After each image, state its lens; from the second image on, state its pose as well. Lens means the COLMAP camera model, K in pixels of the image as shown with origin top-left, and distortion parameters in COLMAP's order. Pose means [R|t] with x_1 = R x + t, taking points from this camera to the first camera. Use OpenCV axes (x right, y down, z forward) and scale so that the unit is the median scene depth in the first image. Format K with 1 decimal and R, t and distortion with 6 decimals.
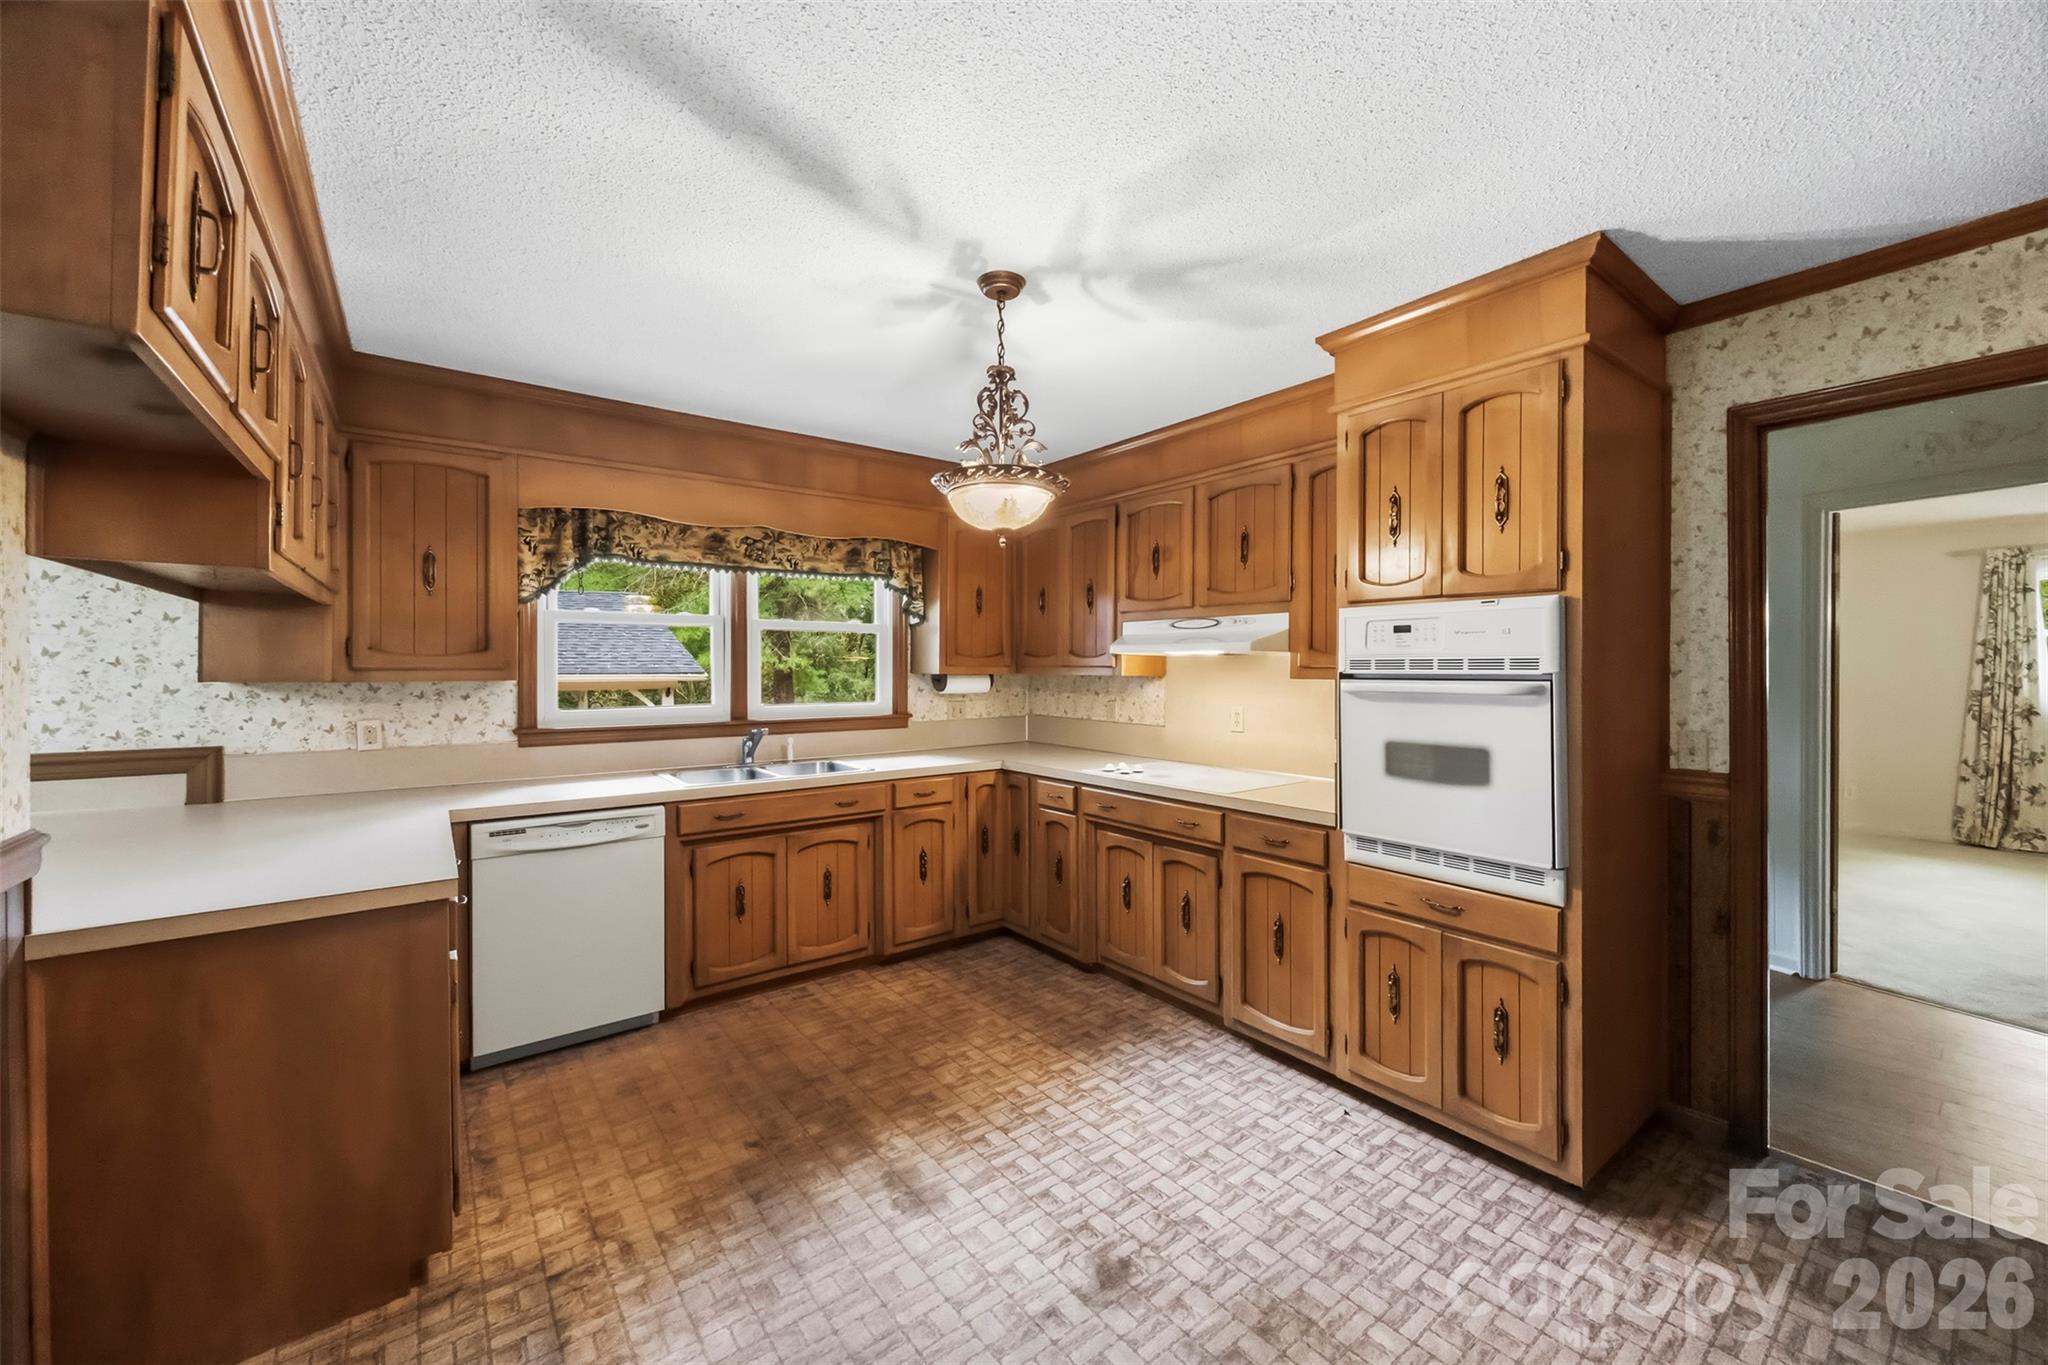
lens RADIAL K [[785.6, 0, 1035.7], [0, 785.6, 669.0], [0, 0, 1]] dist [-0.007521, 0.000026]
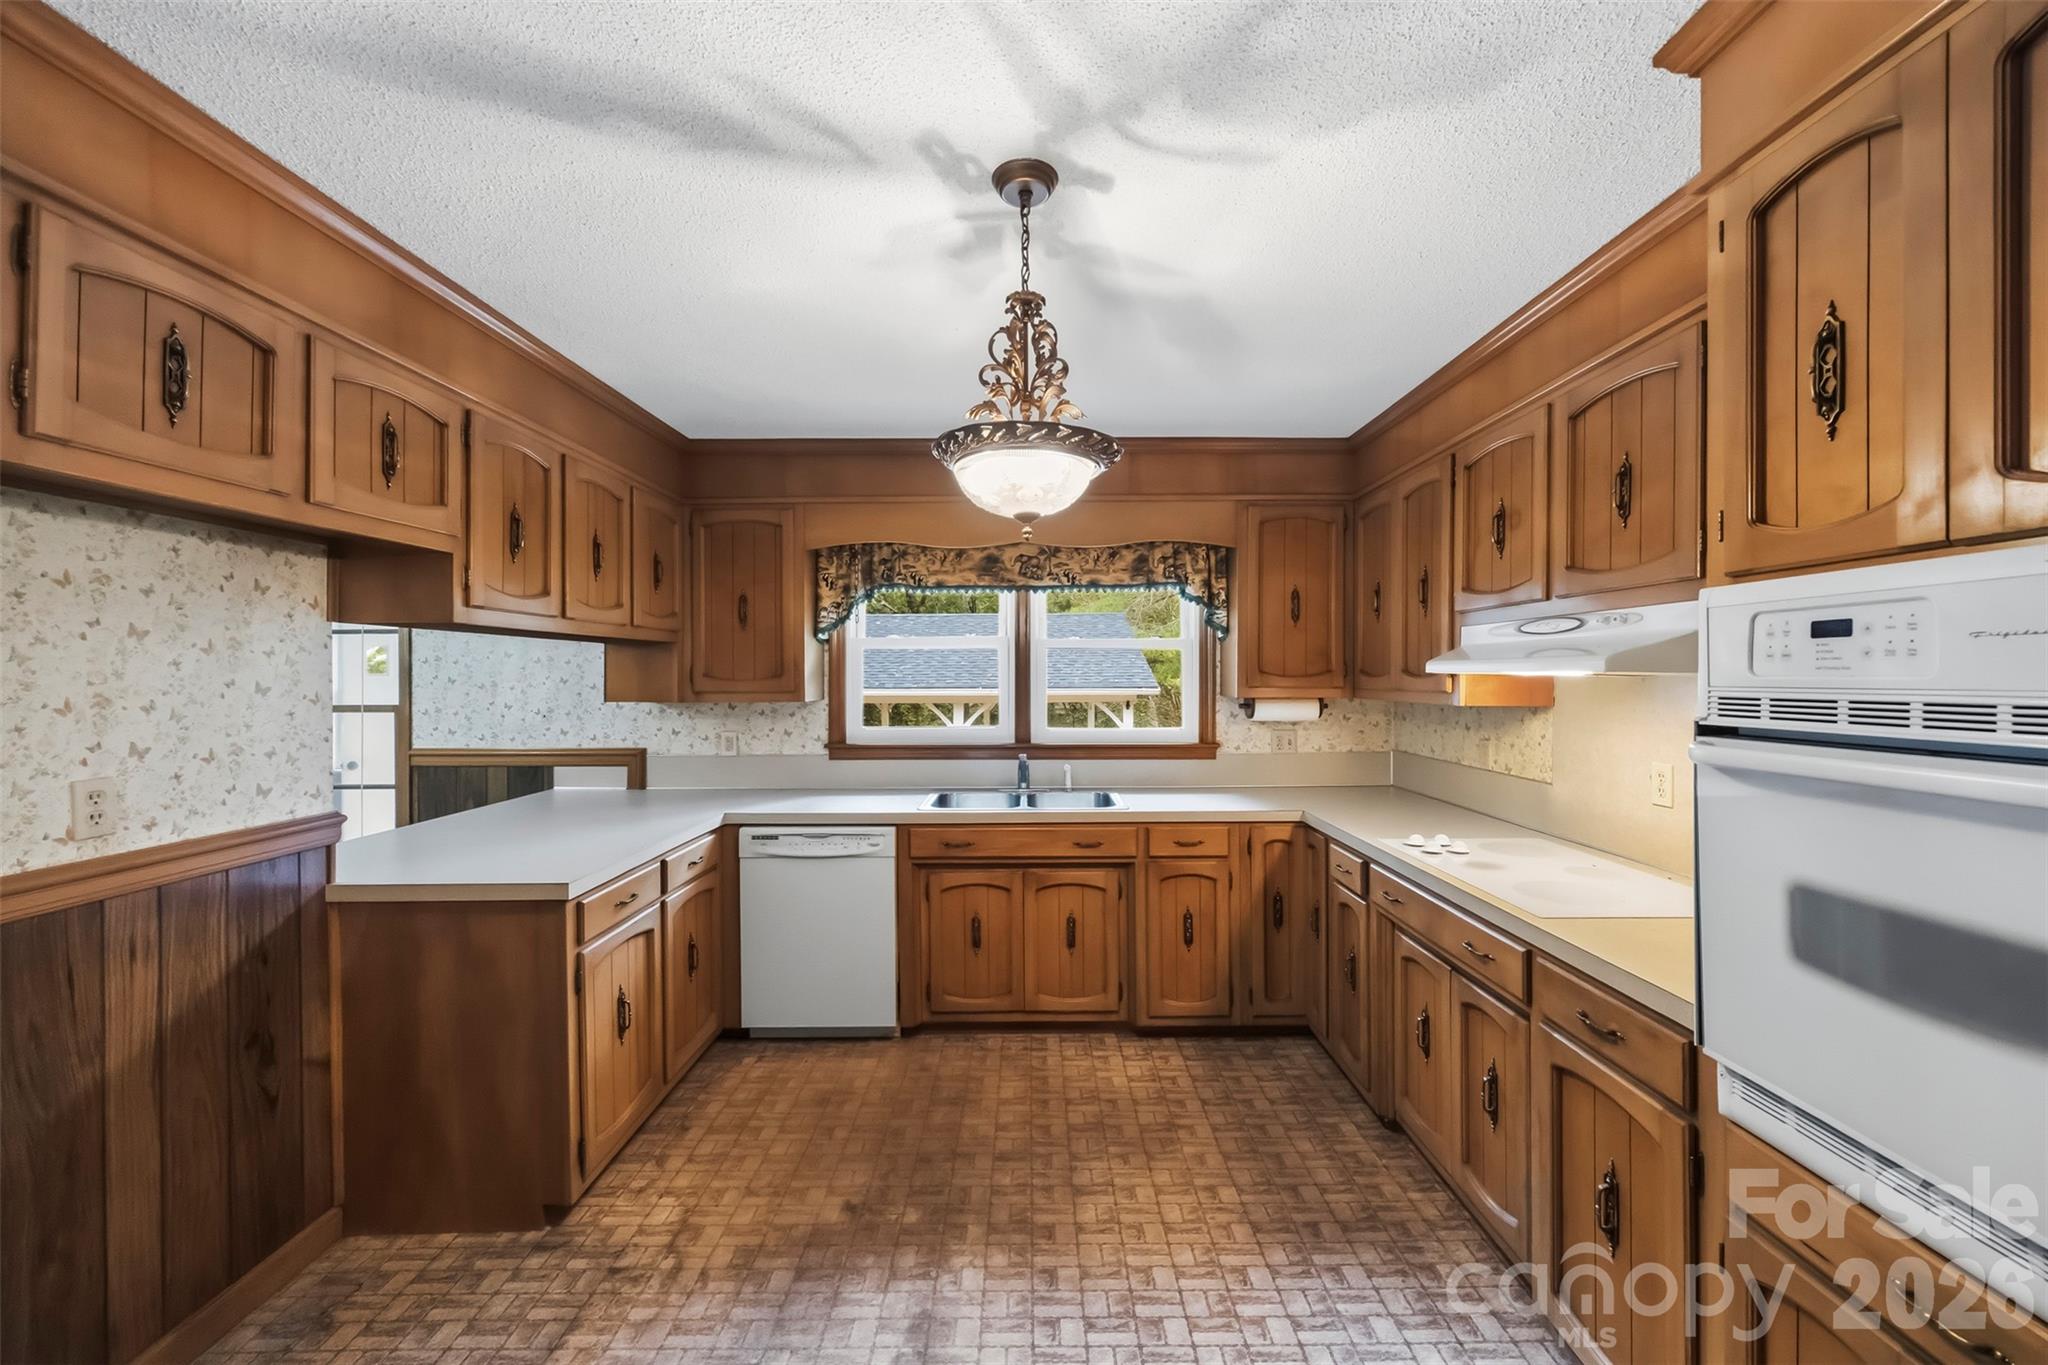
lens RADIAL K [[785.6, 0, 1022.1], [0, 785.6, 679.9], [0, 0, 1]] dist [-0.007521, 0.000026]
pose [[0.790377, -0.000156, -0.612621, 0.294420], [0.000350, 1.000000, 0.000197, -0.018045], [0.612621, -0.000370, 0.790377, 0.305161]]
